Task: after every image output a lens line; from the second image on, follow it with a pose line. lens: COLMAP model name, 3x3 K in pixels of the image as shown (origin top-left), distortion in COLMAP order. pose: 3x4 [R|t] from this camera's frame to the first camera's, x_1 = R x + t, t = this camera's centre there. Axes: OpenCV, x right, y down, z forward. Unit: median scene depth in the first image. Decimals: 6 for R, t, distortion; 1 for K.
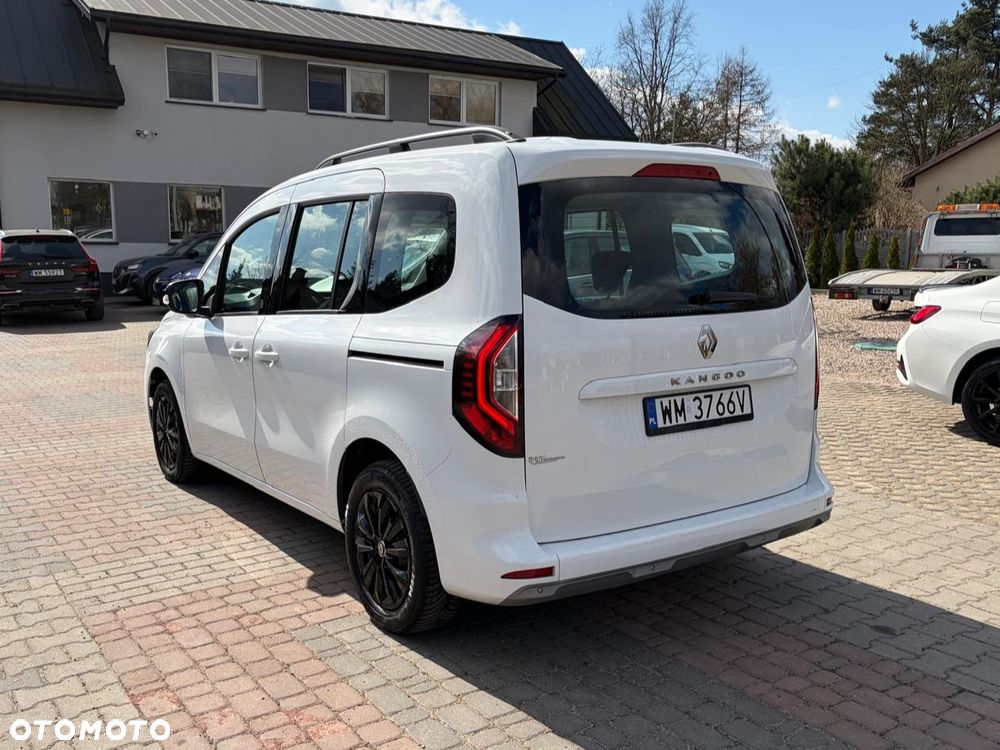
lens RADIAL K [[930.3, 0, 491.6], [0, 930.3, 392.4], [0, 0, 1]] dist [0.012835, 0.013149]
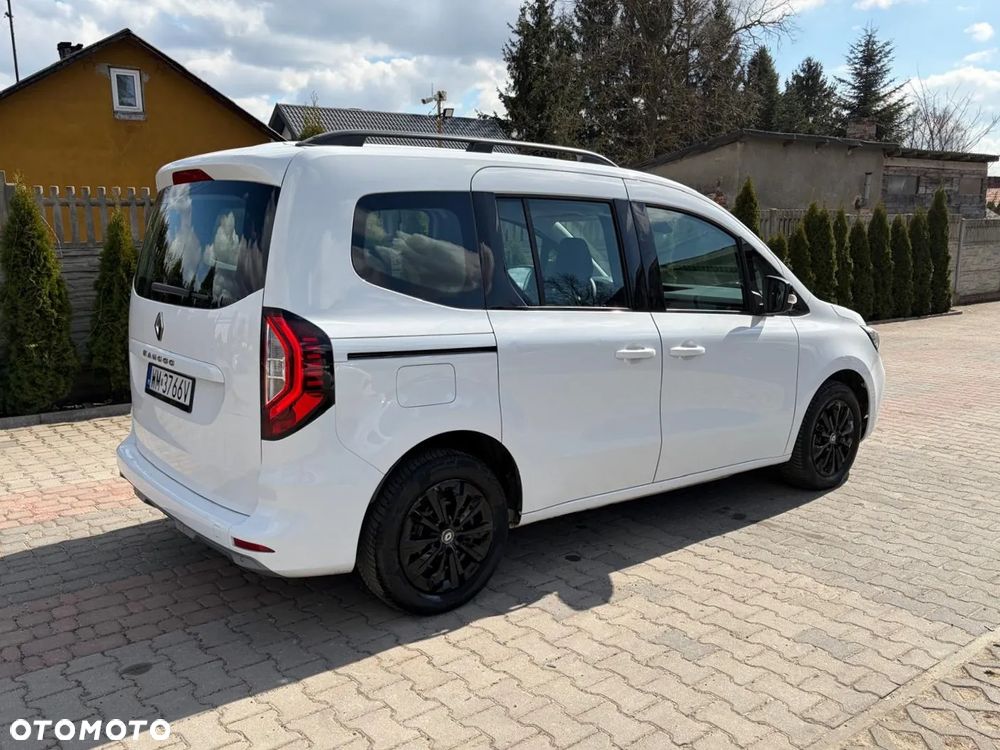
lens RADIAL K [[863.3, 0, 480.3], [0, 863.3, 386.1], [0, 0, 1]] dist [0.014418, 0.005246]
pose [[0.058771, 0.181073, -0.981712, 1.067833], [-0.159836, 0.972432, 0.169792, -0.184702], [0.985393, 0.146934, 0.086093, 1.064755]]
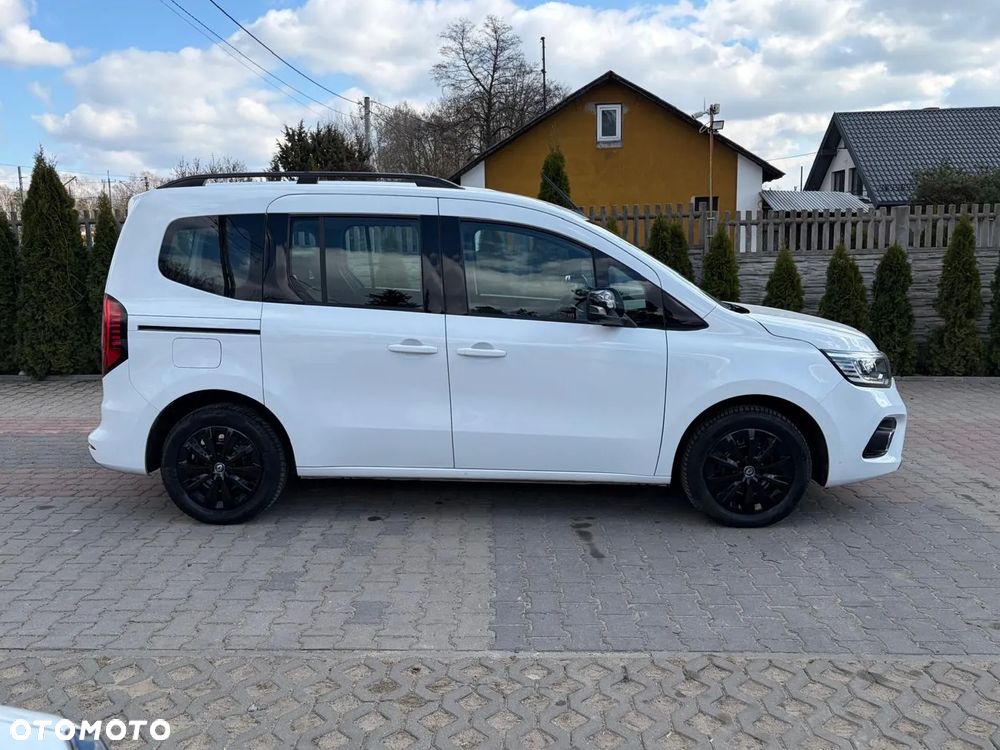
lens RADIAL K [[843.0, 0, 470.8], [0, 843.0, 375.6], [0, 0, 1]] dist [0.017422, 0.003144]
pose [[-0.592308, 0.131163, -0.794964, 0.941340], [-0.118053, 0.961885, 0.246661, -0.325709], [0.797016, 0.239947, -0.554248, 1.980845]]
